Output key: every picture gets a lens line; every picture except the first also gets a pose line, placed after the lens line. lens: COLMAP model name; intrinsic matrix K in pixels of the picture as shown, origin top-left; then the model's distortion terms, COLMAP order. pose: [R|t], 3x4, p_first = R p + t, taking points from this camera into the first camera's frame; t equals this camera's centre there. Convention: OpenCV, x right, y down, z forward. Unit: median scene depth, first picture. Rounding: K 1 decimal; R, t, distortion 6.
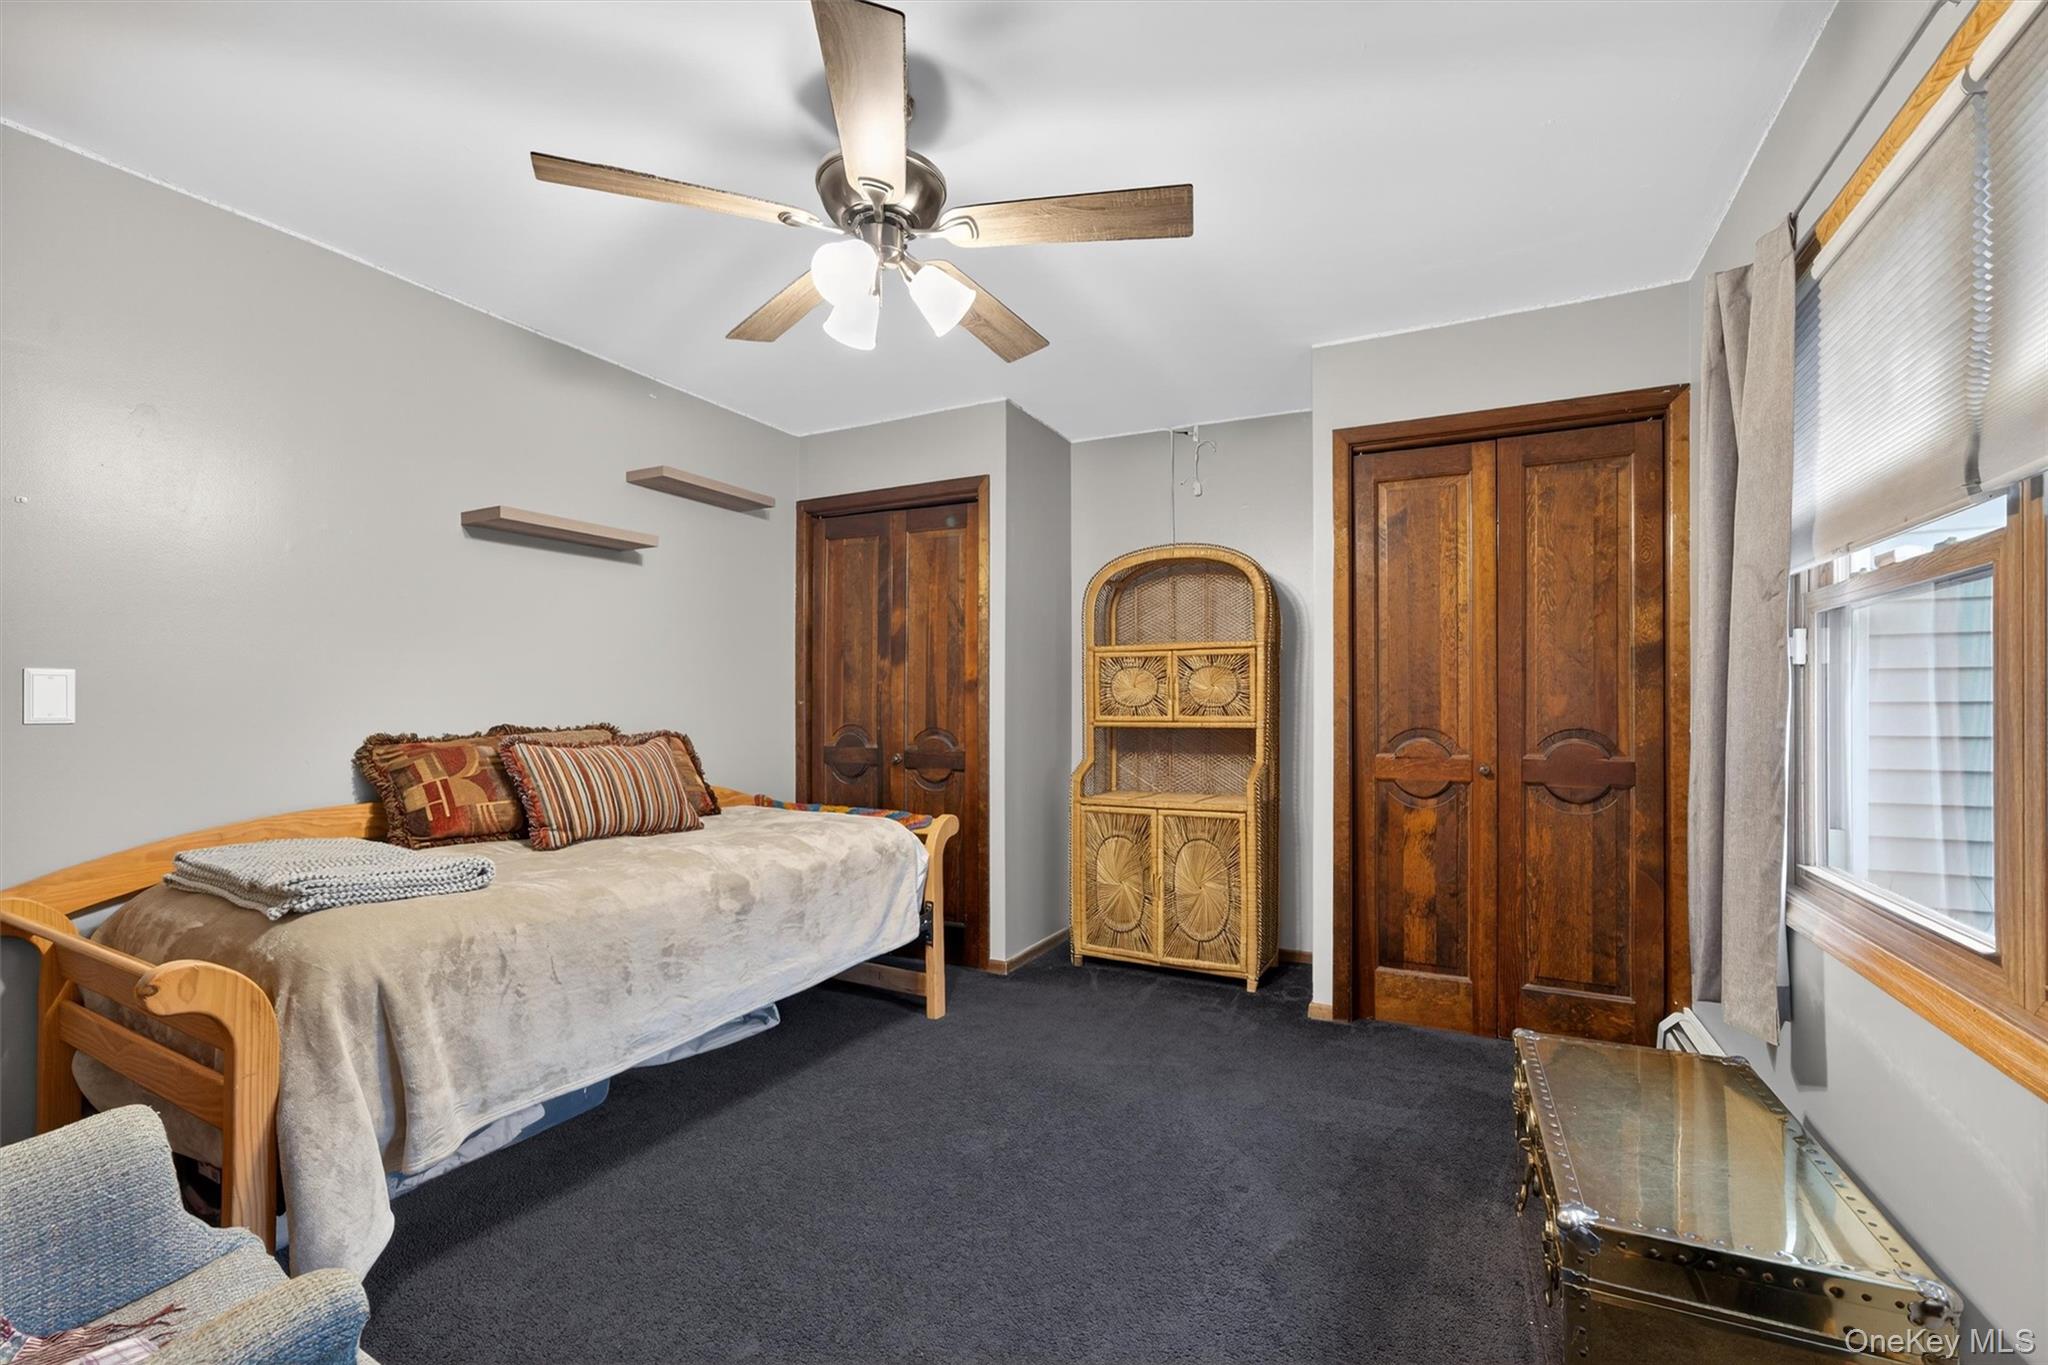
lens RADIAL K [[852.4, 0, 1023.6], [0, 852.4, 692.1], [0, 0, 1]] dist [0.011111, -0.001164]
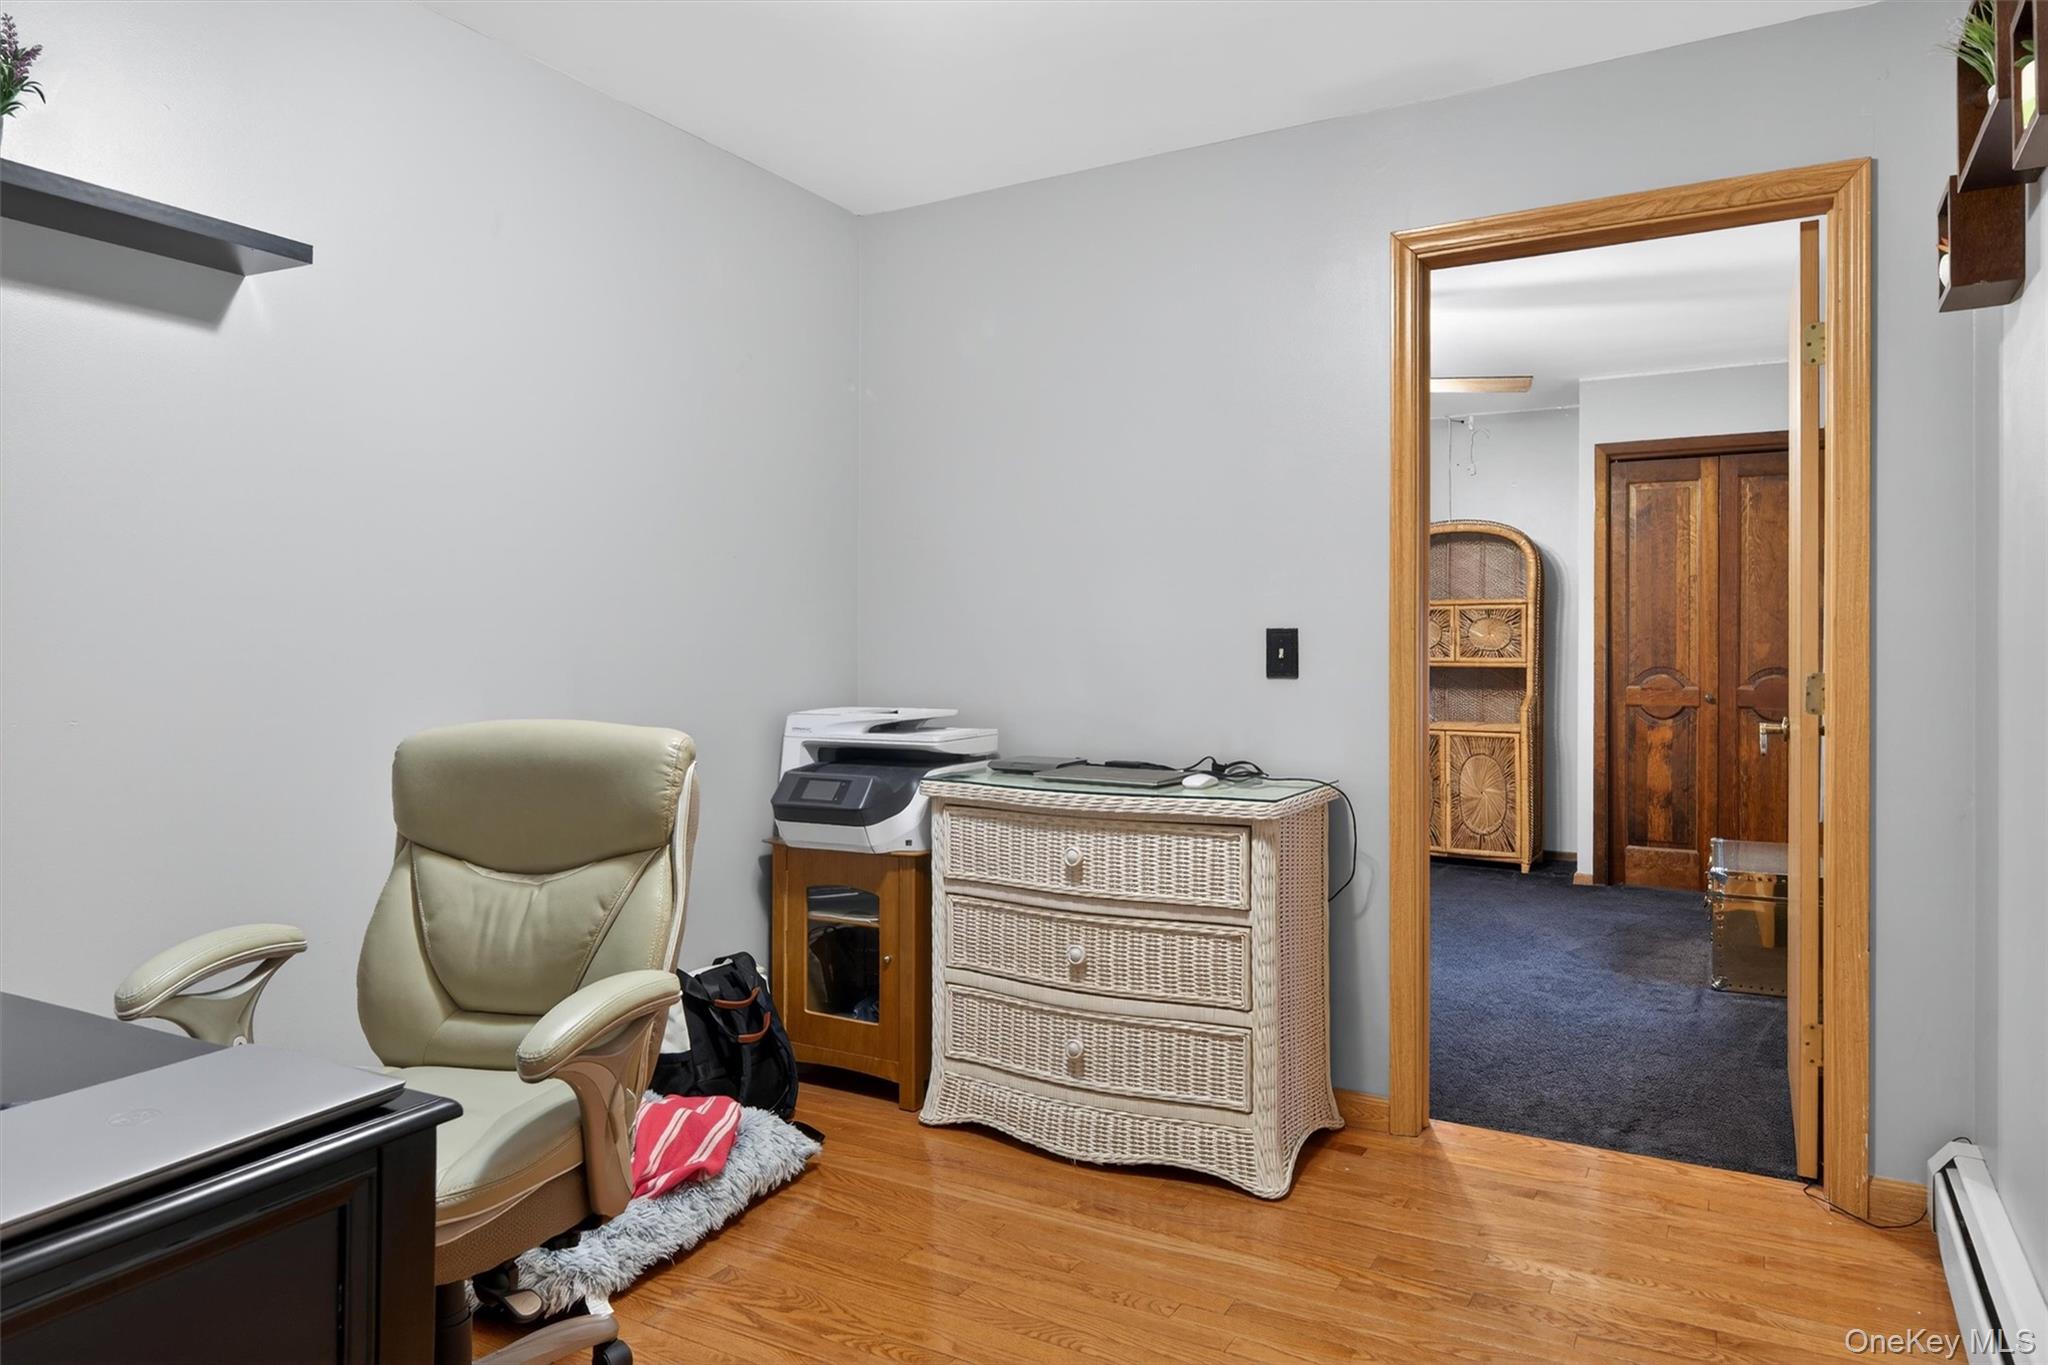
lens RADIAL K [[1270.0, 0, 1007.9], [0, 1270.0, 620.4], [0, 0, 1]] dist [0.033623, -0.004791]
pose [[0.998784, 0.011130, -0.048020, -0.458834], [-0.011845, 0.999823, -0.014630, 0.010231], [0.047849, 0.015181, 0.998739, -1.047287]]
